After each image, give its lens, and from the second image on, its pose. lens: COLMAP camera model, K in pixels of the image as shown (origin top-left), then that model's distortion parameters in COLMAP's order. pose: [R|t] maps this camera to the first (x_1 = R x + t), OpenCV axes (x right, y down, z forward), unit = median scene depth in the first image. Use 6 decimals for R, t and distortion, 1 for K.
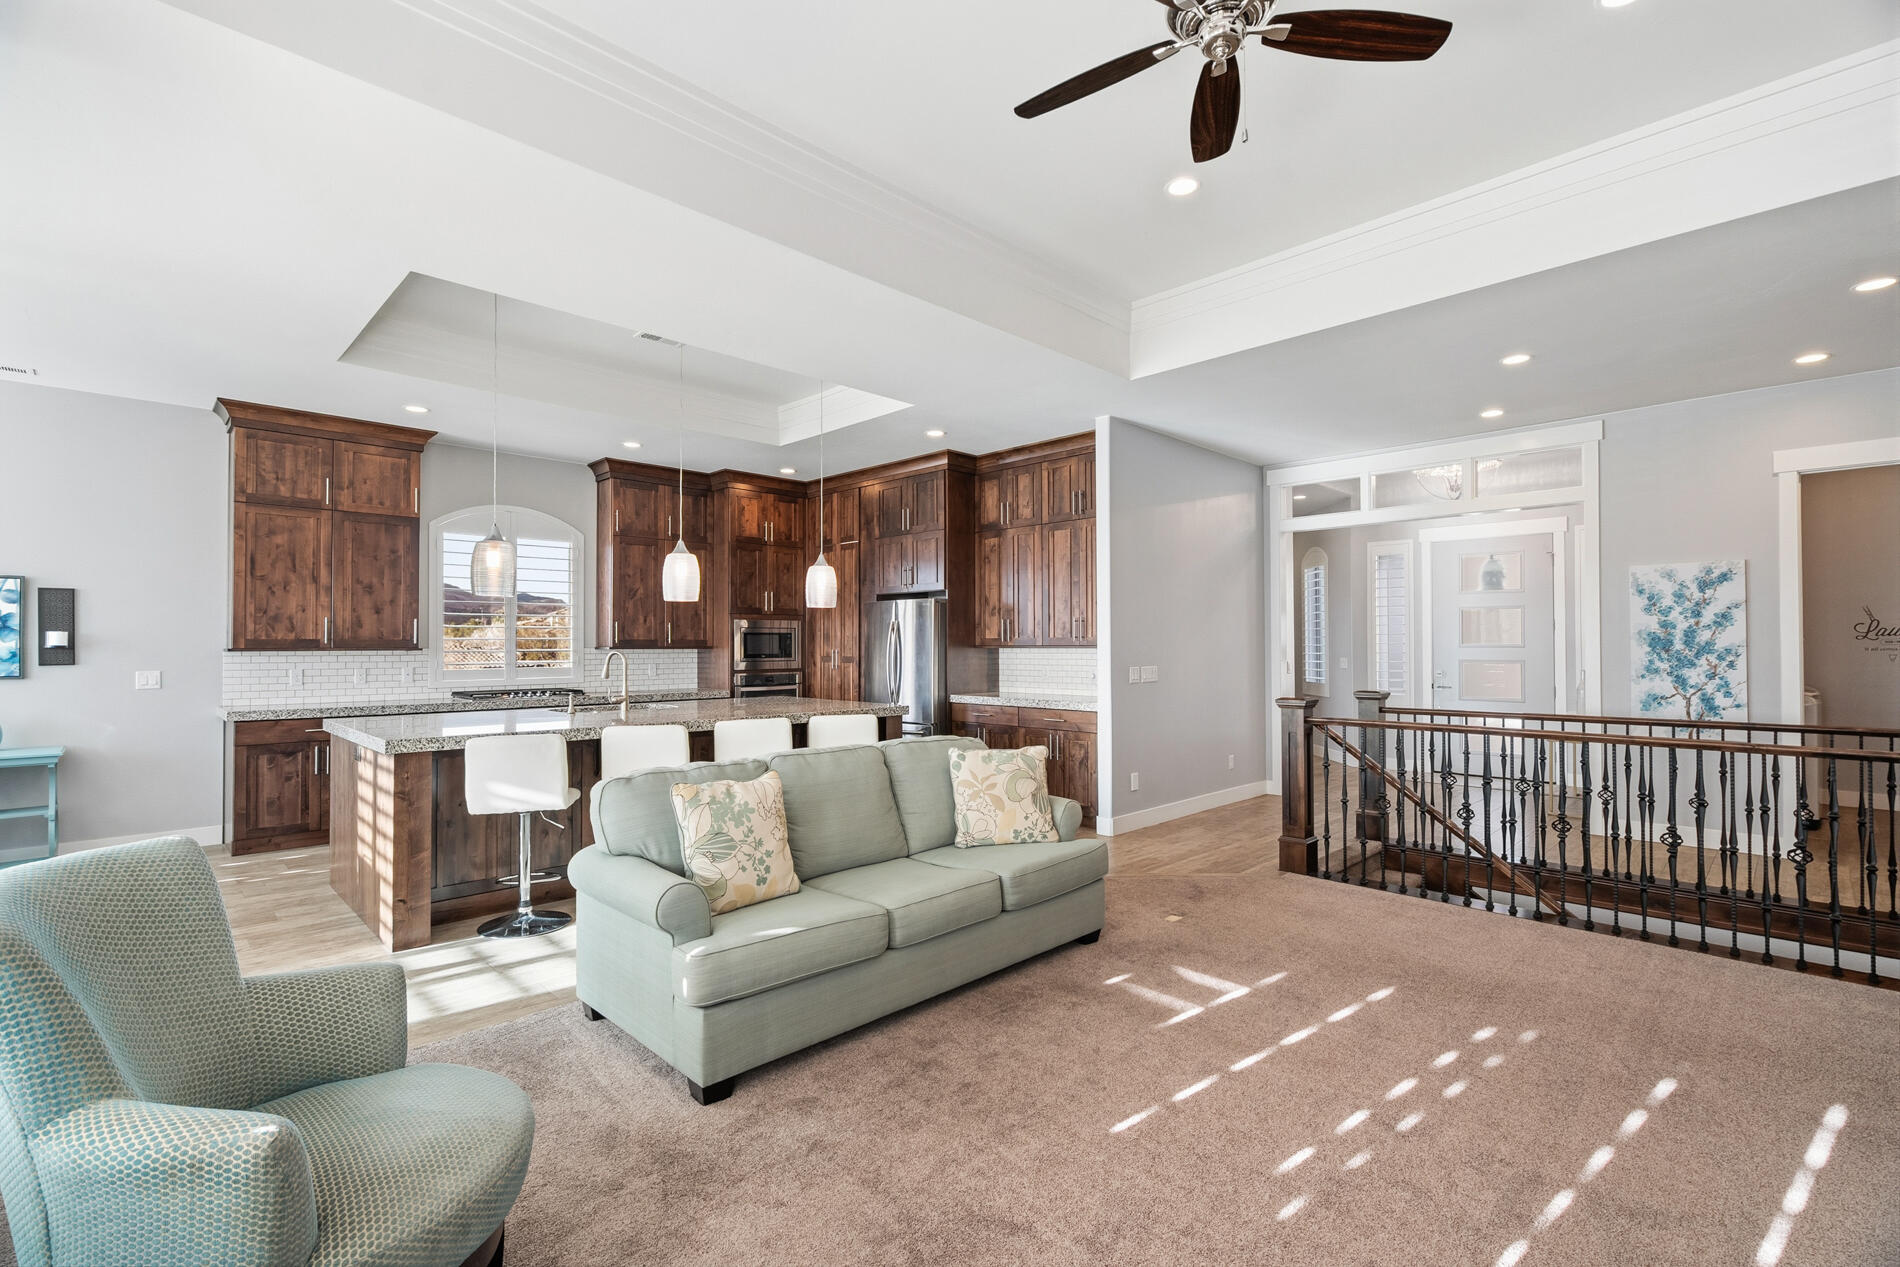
lens RADIAL K [[848.1, 0, 950.0], [0, 848.1, 633.5], [0, 0, 1]] dist [-0.002459, -0.000650]
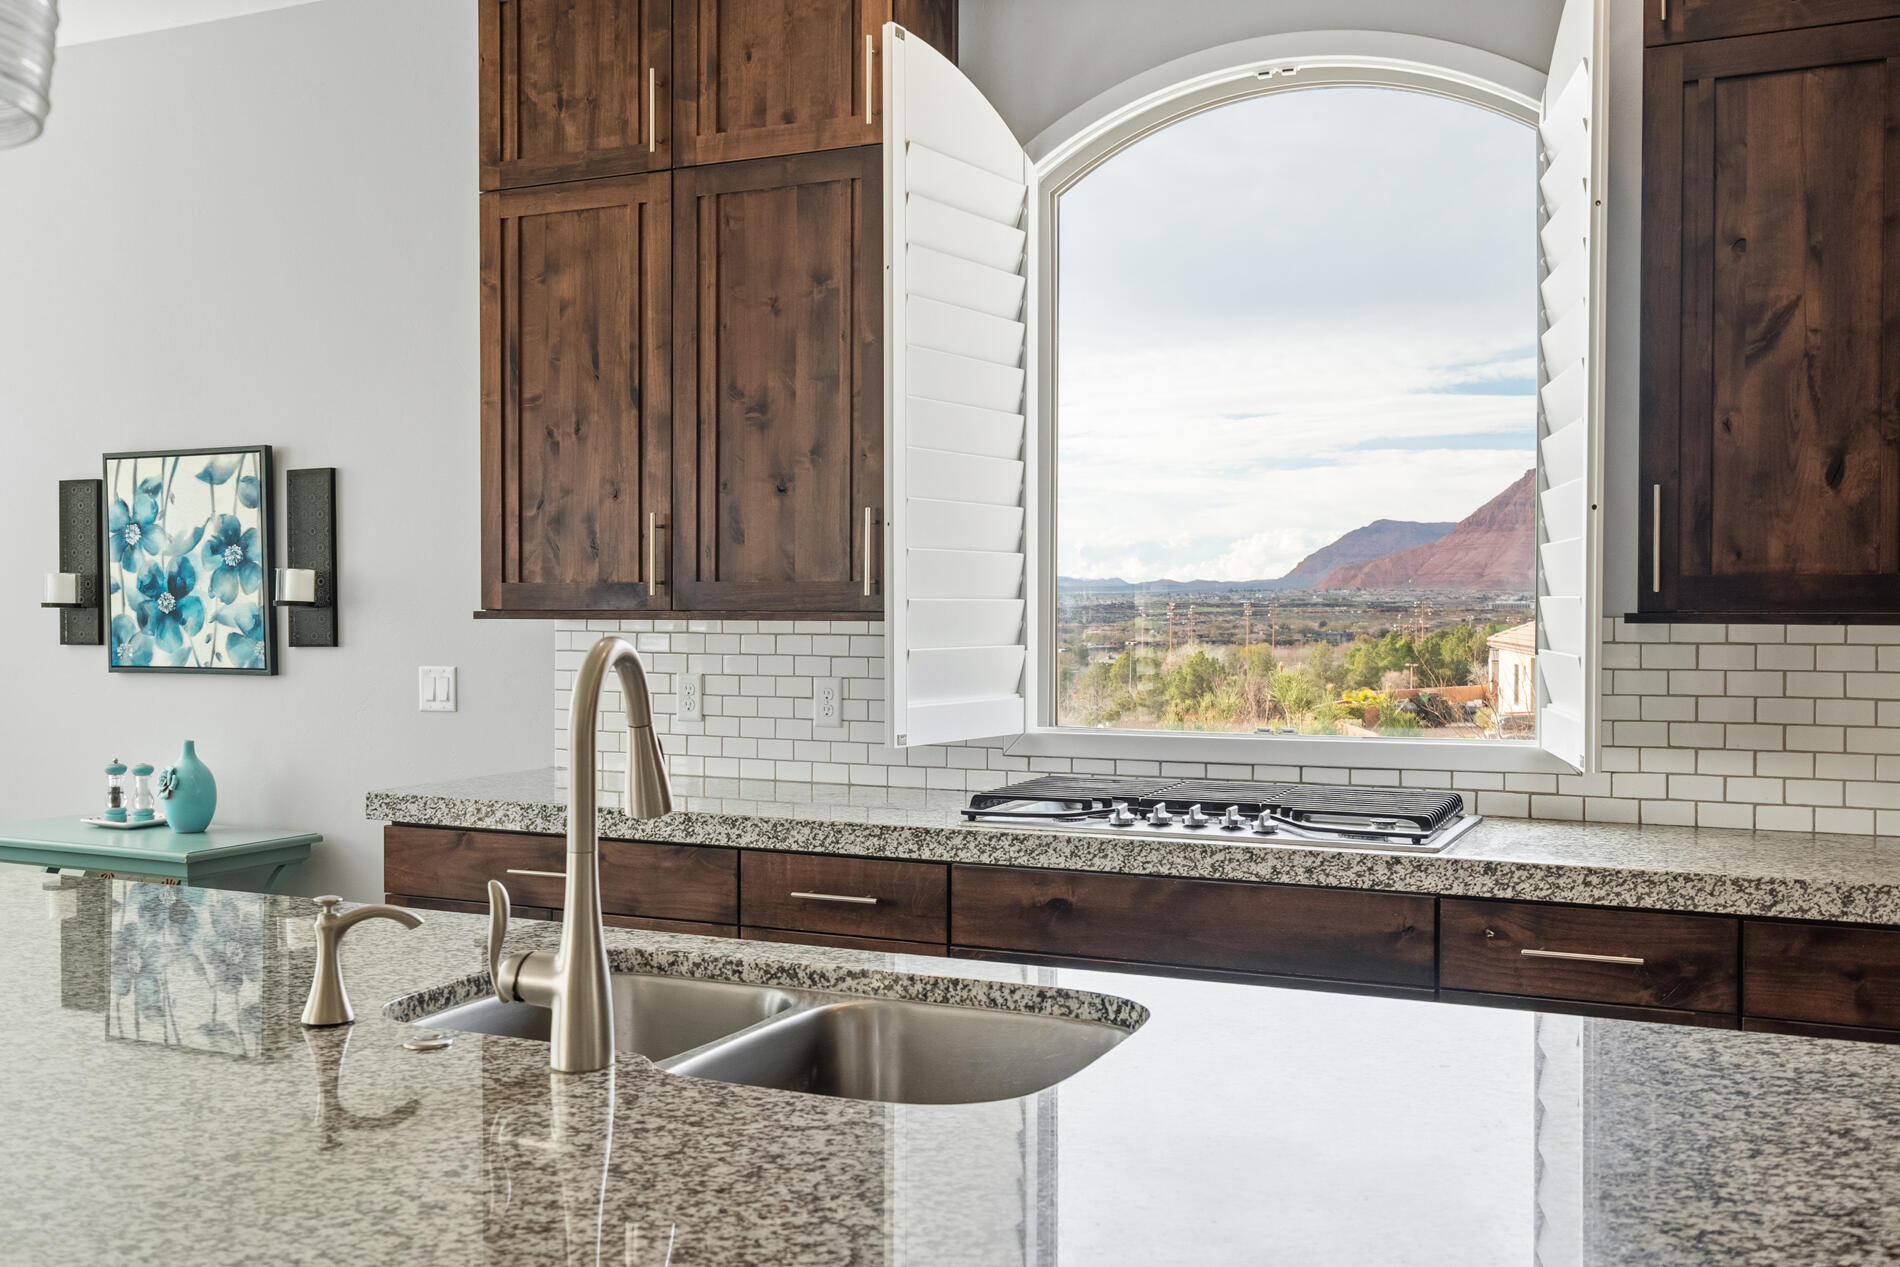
lens RADIAL K [[1771.7, 0, 950.0], [0, 1771.7, 633.5], [0, 0, 1]] dist [0.006796, 0.003789]
pose [[0.349414, 0.017462, -0.936806, -0.078507], [0.010730, 0.999686, 0.022636, 0.012174], [0.936907, -0.017961, 0.349117, 0.879832]]
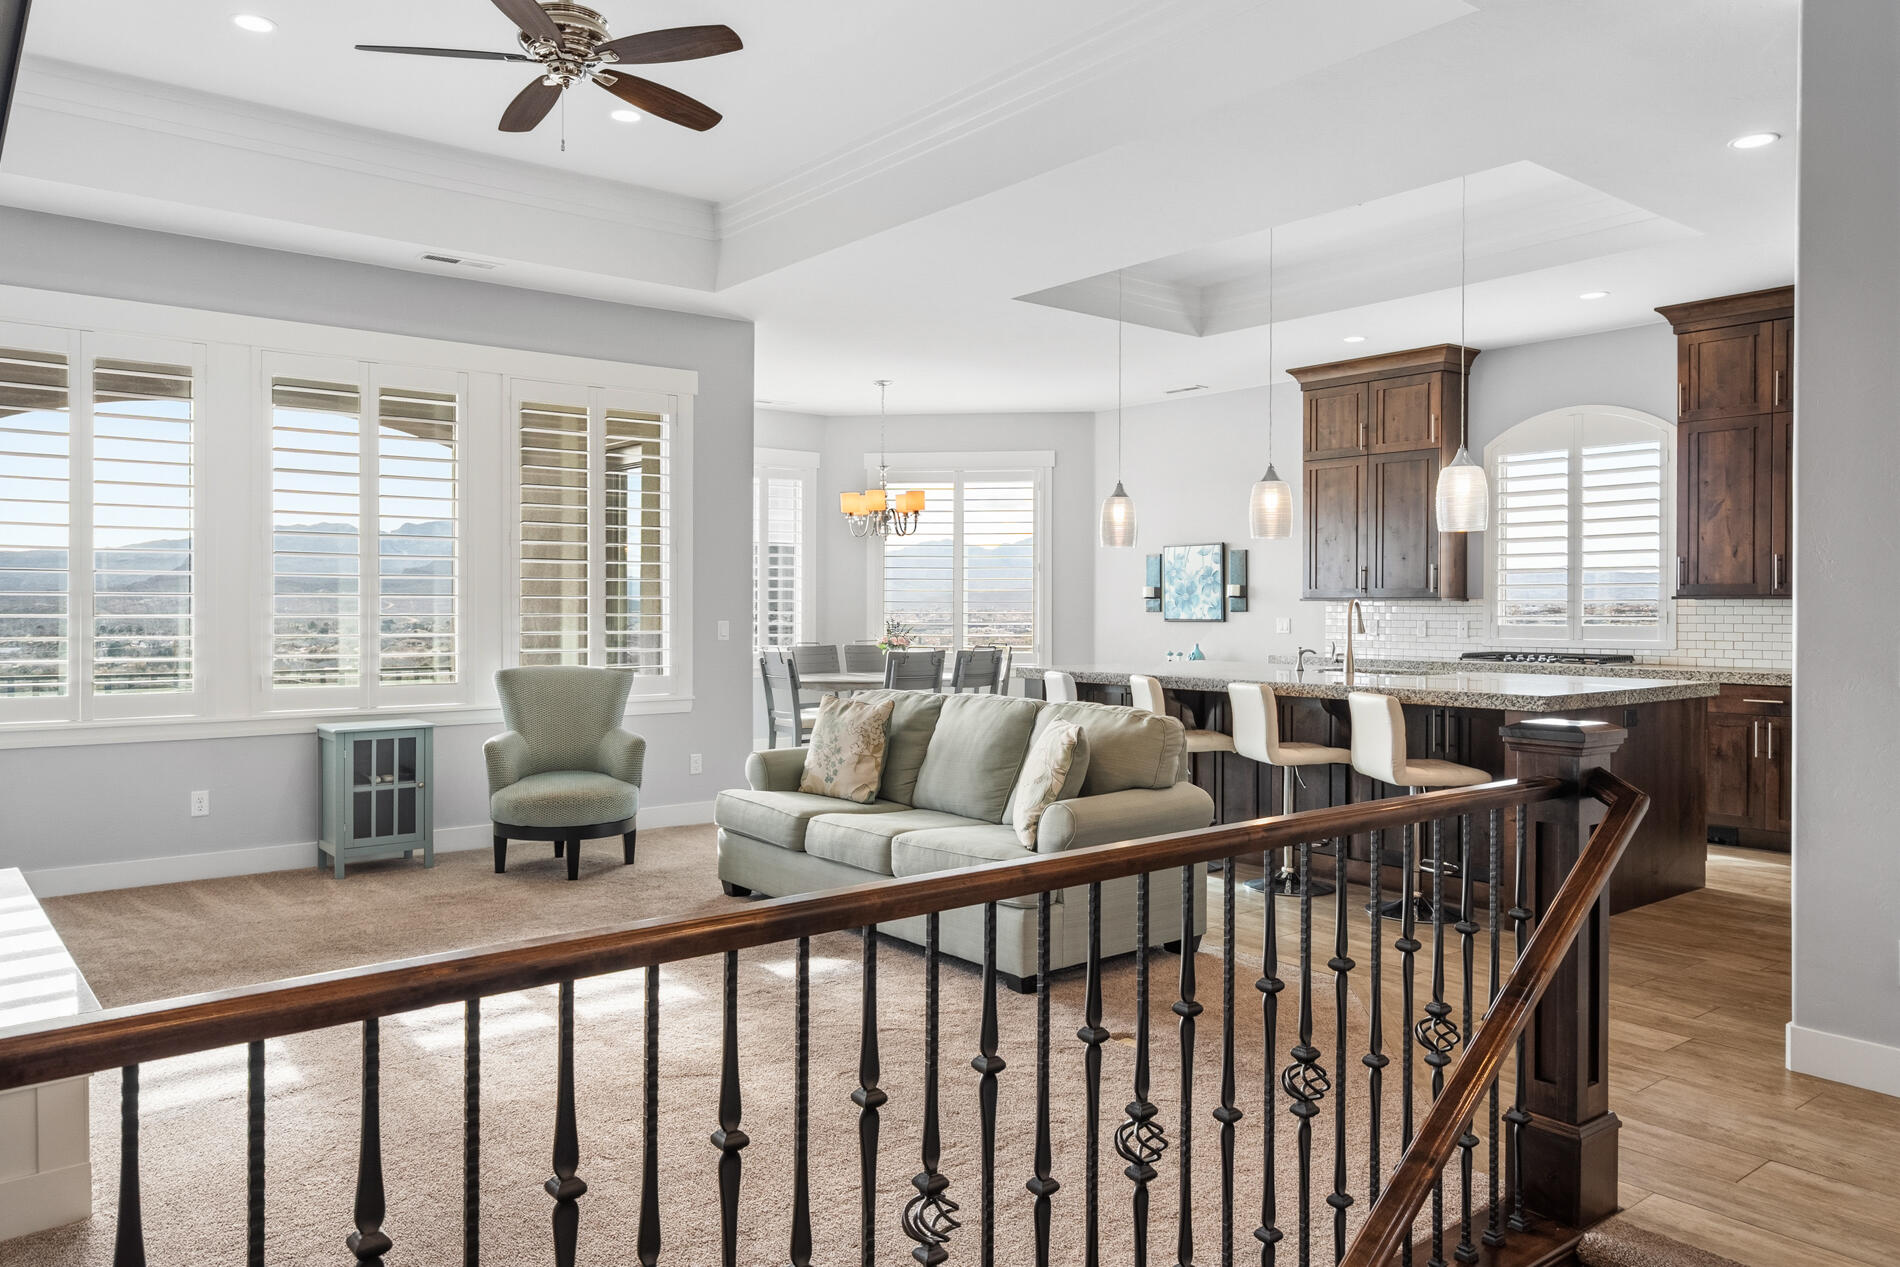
lens RADIAL K [[1339.7, 0, 944.7], [0, 1339.7, 610.6], [0, 0, 1]] dist [0.003373, 0.000965]
pose [[-0.106641, 0.005881, -0.994280, 0.858576], [0.013175, 0.999903, 0.004501, 0.018955], [0.994210, -0.012620, -0.106708, 0.693054]]
